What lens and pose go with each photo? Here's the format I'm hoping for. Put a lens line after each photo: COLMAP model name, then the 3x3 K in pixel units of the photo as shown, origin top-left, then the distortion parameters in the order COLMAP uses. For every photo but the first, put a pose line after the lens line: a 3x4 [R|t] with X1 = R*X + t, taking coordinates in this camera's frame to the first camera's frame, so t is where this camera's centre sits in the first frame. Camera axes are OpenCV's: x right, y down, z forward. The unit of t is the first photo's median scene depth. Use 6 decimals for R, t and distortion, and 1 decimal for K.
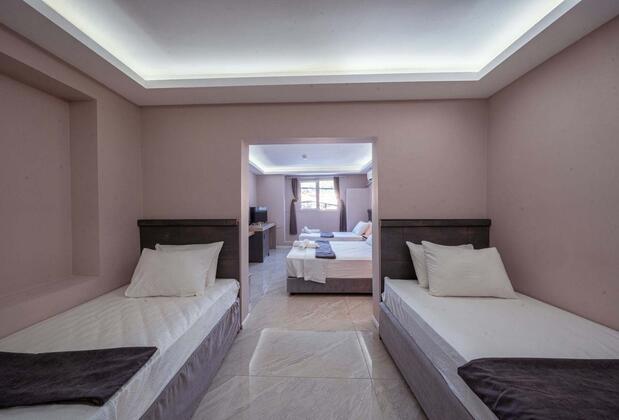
lens RADIAL K [[218.1, 0, 308.1], [0, 218.1, 208.7], [0, 0, 1]] dist [-0.000271, -0.000017]
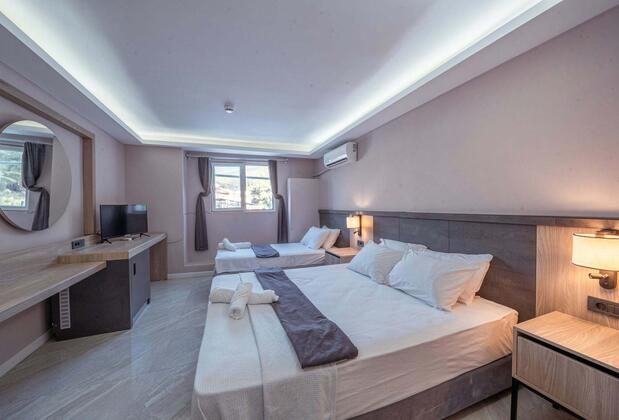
lens RADIAL K [[237.7, 0, 317.4], [0, 237.7, 208.6], [0, 0, 1]] dist [-0.000487, -0.000041]
pose [[0.920060, -0.002570, 0.391769, -0.031022], [0.000447, 0.999985, 0.005510, -0.001885], [-0.391777, -0.004895, 0.920047, 0.283230]]
